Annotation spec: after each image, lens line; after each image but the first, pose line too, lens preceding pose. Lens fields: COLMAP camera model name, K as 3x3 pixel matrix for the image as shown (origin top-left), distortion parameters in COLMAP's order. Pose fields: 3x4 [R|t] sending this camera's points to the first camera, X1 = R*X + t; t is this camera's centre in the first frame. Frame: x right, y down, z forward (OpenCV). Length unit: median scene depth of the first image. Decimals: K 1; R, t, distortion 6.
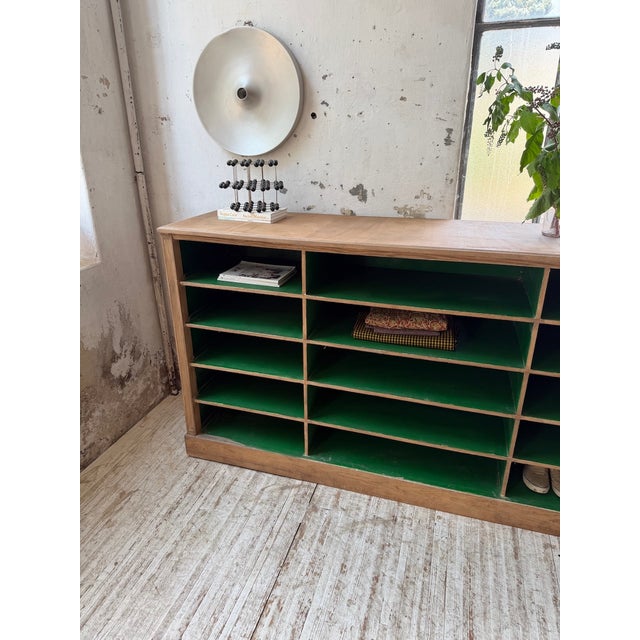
lens RADIAL K [[456.4, 0, 314.3], [0, 456.4, 321.5], [0, 0, 1]] dist [0.029675, -0.047253]
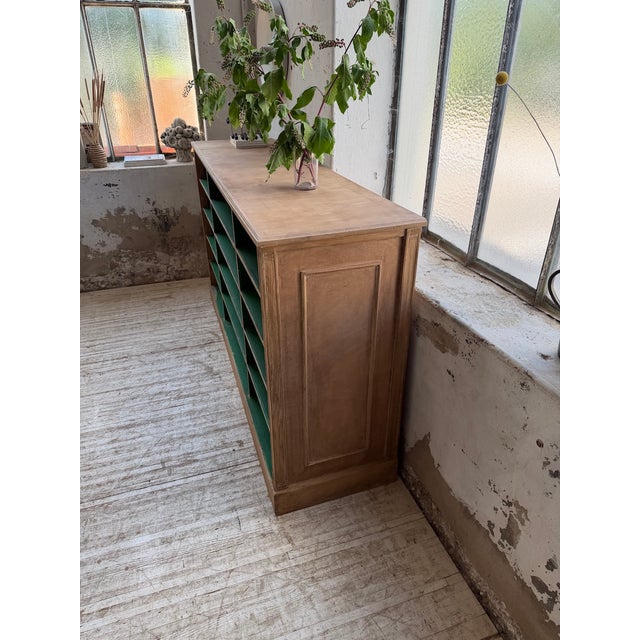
lens RADIAL K [[456.4, 0, 315.6], [0, 456.4, 316.6], [0, 0, 1]] dist [0.029675, -0.047253]
pose [[0.582576, 0.385450, -0.715565, 1.244771], [-0.309725, 0.919249, 0.243005, -0.157037], [0.751449, 0.080060, 0.654916, 0.301049]]
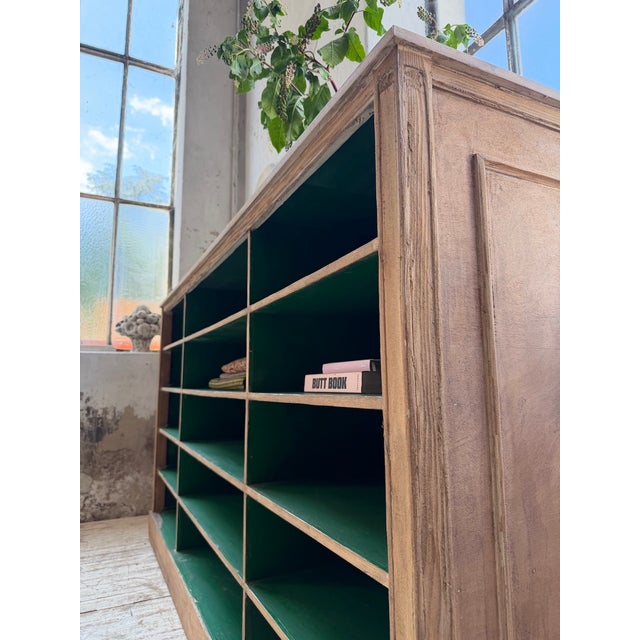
lens RADIAL K [[456.4, 0, 322.9], [0, 456.4, 318.1], [0, 0, 1]] dist [0.029675, -0.047253]
pose [[0.691215, -0.104986, -0.714982, 0.831031], [-0.271918, 0.878891, -0.391933, 0.193094], [0.669539, 0.465327, 0.578955, 0.553619]]
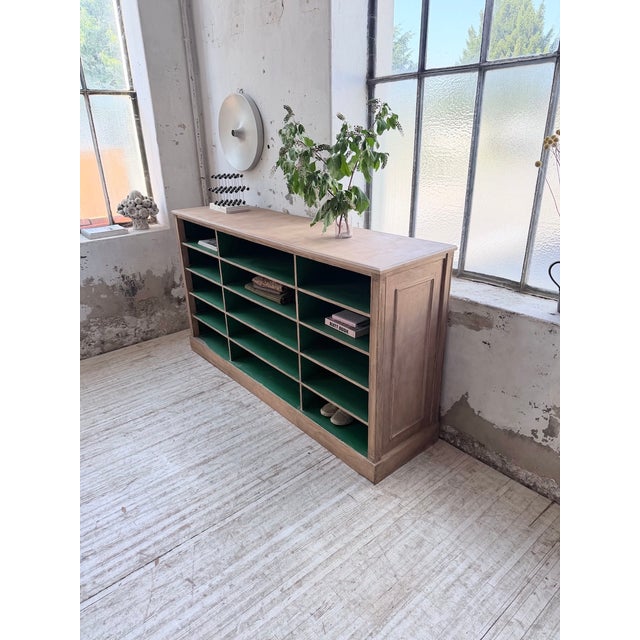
lens RADIAL K [[456.4, 0, 315.9], [0, 456.4, 320.8], [0, 0, 1]] dist [0.029675, -0.047253]
pose [[0.839672, 0.196379, -0.506347, 1.082224], [-0.188799, 0.979735, 0.066890, -0.006307], [0.509221, 0.039432, 0.859732, -0.238043]]
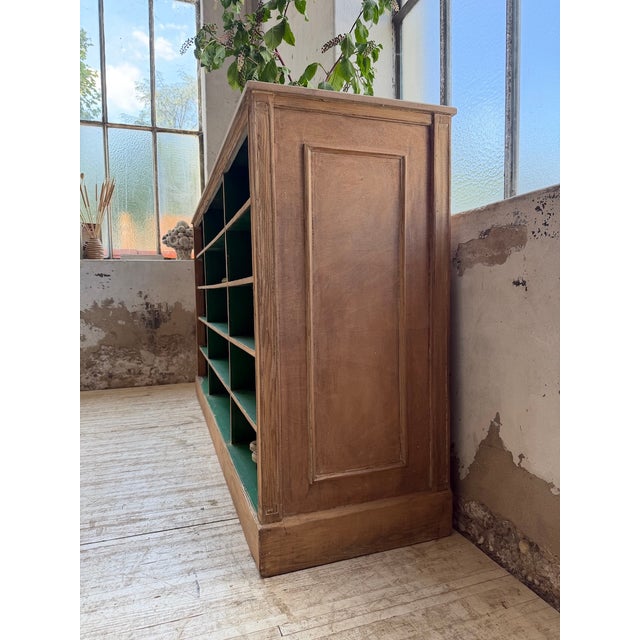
lens RADIAL K [[456.4, 0, 319.1], [0, 456.4, 321.8], [0, 0, 1]] dist [0.029675, -0.047253]
pose [[0.591087, 0.046413, -0.805272, 1.160698], [-0.298680, 0.939971, -0.165061, 0.242798], [0.749271, 0.338084, 0.569467, 0.514193]]
